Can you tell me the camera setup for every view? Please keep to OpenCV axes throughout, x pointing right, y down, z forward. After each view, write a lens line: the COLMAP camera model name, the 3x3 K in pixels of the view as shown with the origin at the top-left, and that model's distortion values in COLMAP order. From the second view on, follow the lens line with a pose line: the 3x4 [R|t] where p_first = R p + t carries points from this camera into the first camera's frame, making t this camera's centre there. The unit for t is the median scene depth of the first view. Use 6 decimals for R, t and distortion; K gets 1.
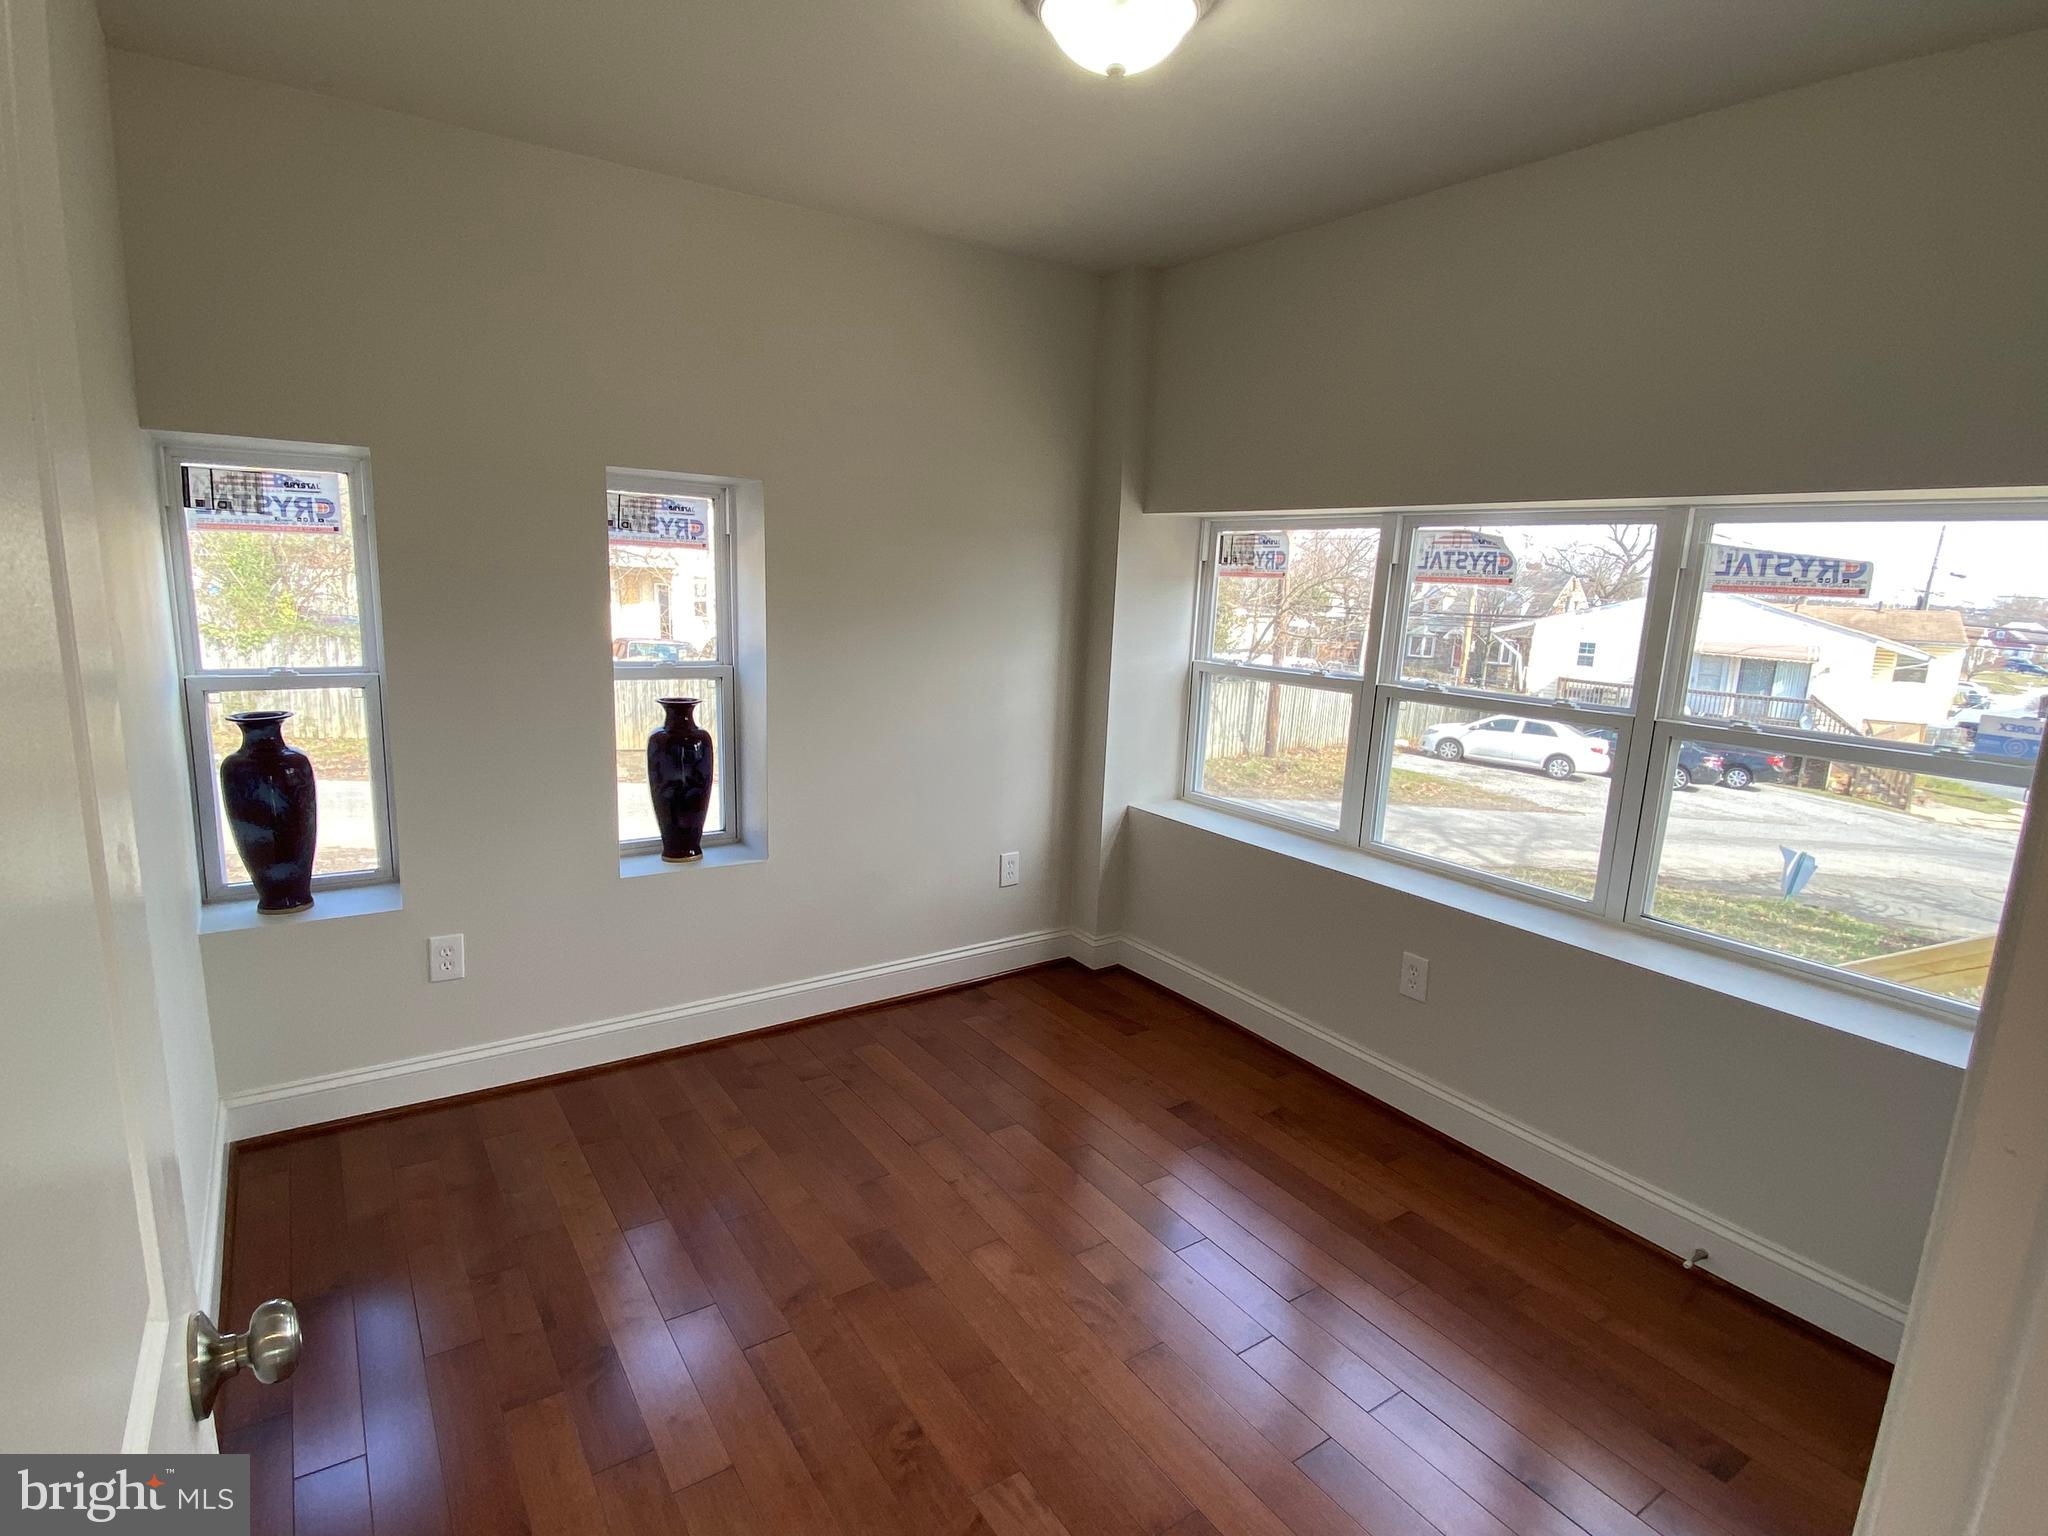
lens RADIAL K [[1040.5, 0, 1022.5], [0, 1040.5, 772.5], [0, 0, 1]] dist [0.027200, -0.031258]
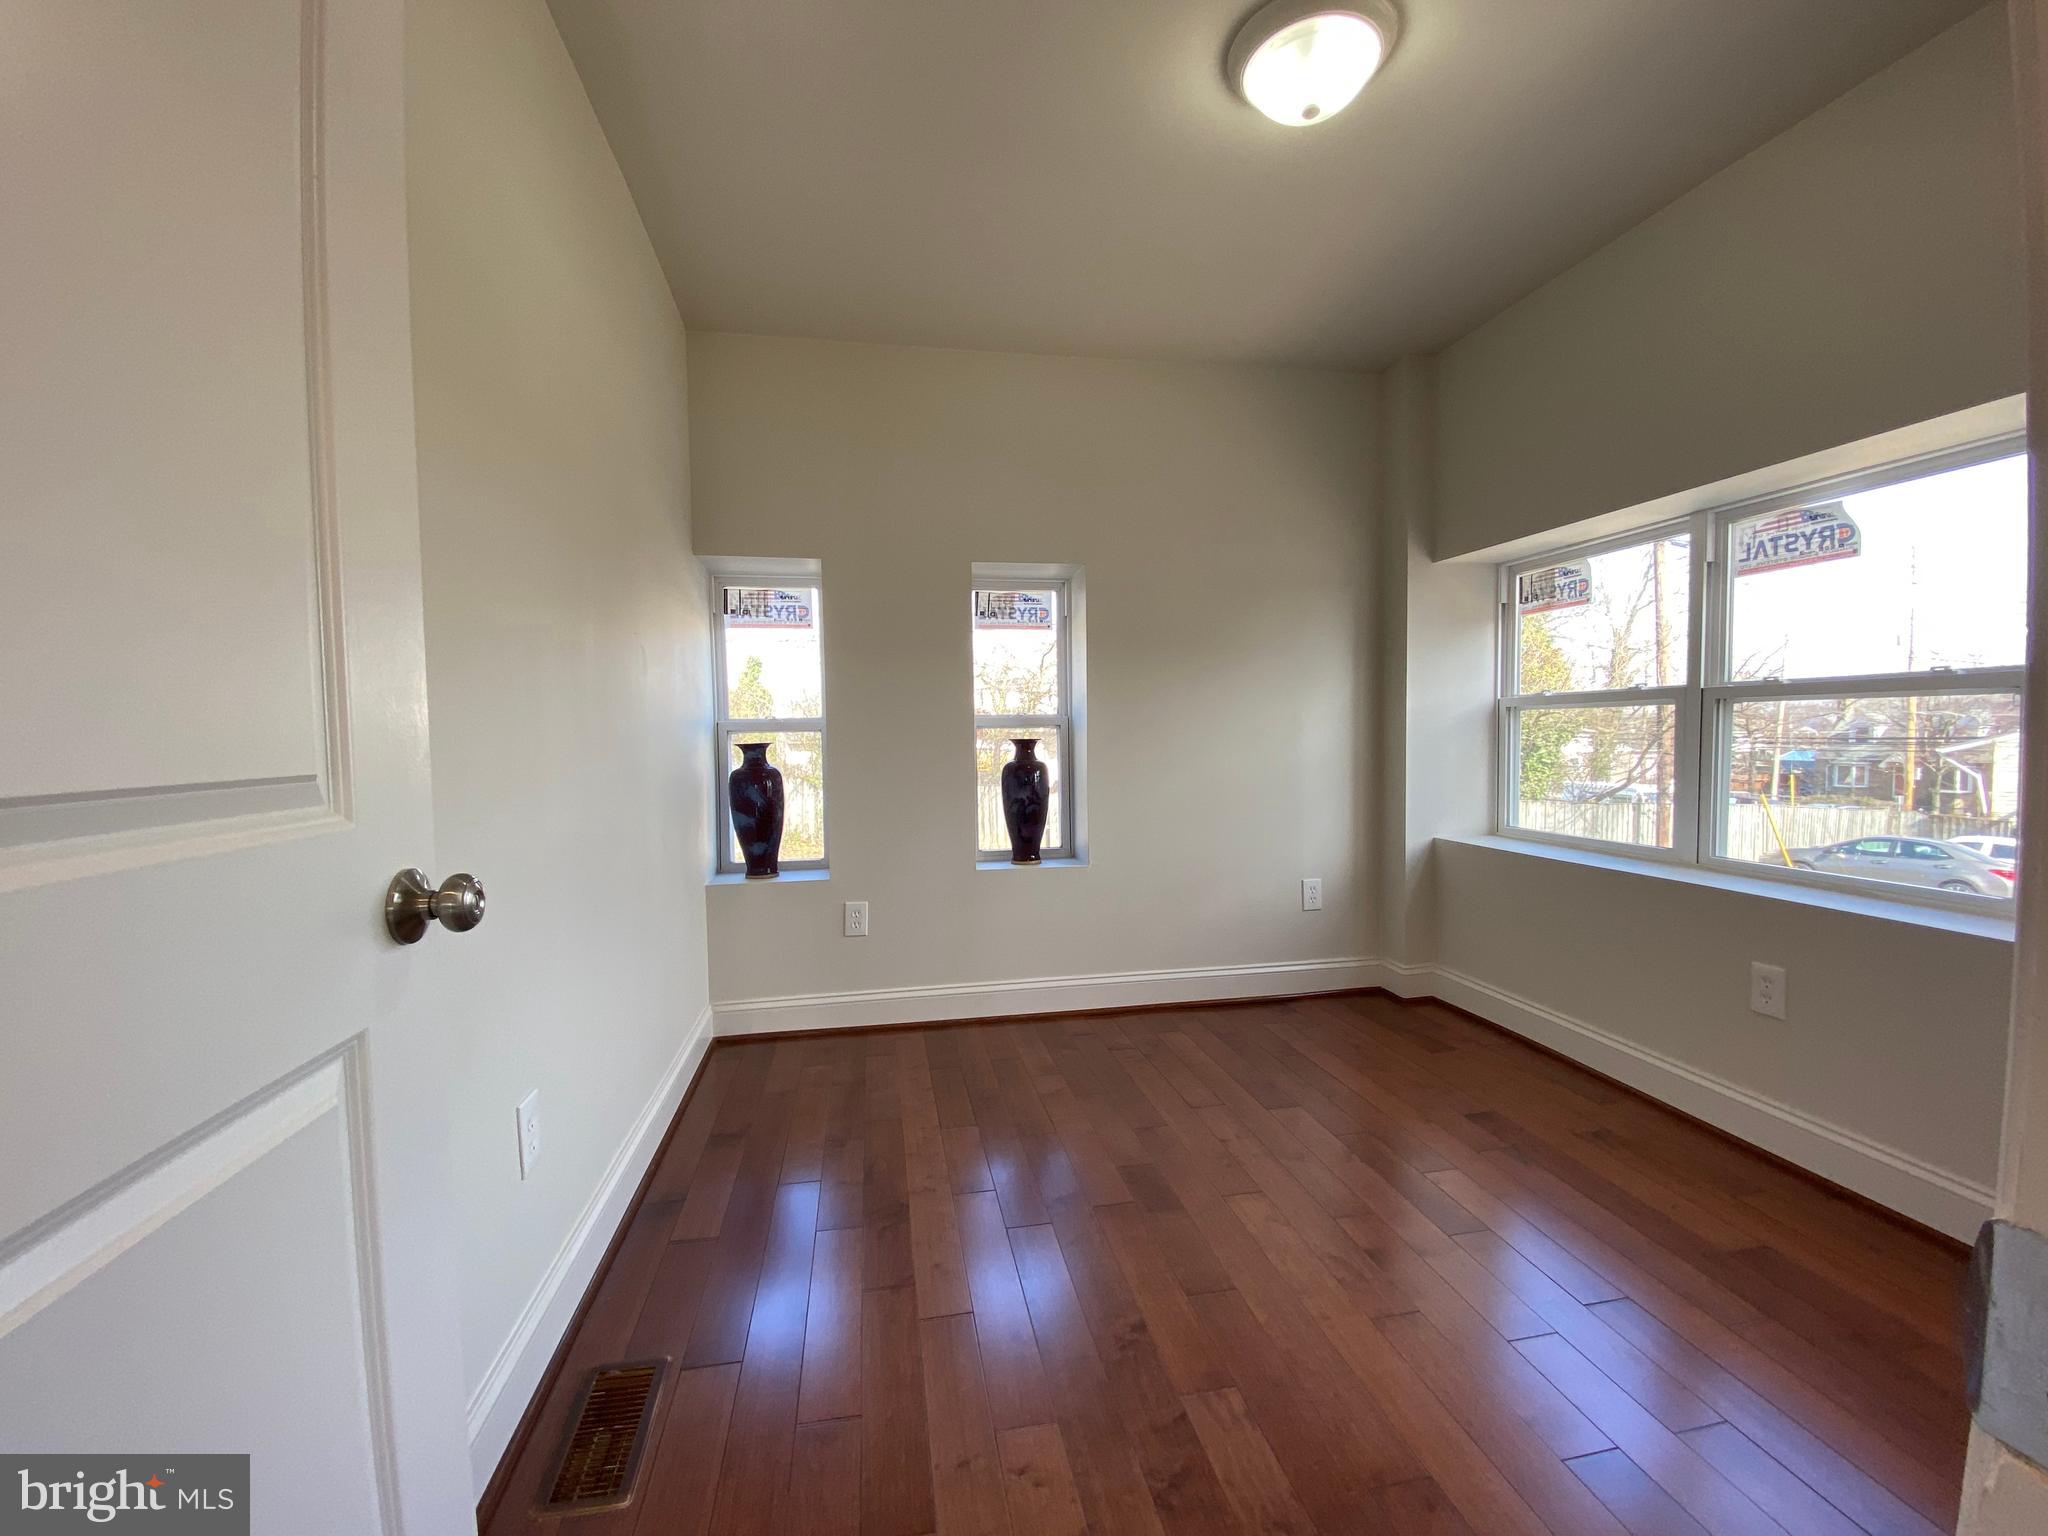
lens RADIAL K [[831.4, 0, 1015.6], [0, 831.4, 766.4], [0, 0, 1]] dist [0.038923, -0.033964]
pose [[0.910592, -0.036734, -0.411670, 0.088603], [-0.027380, 0.988493, -0.148769, 0.123399], [0.412398, 0.146739, 0.899108, 0.070090]]
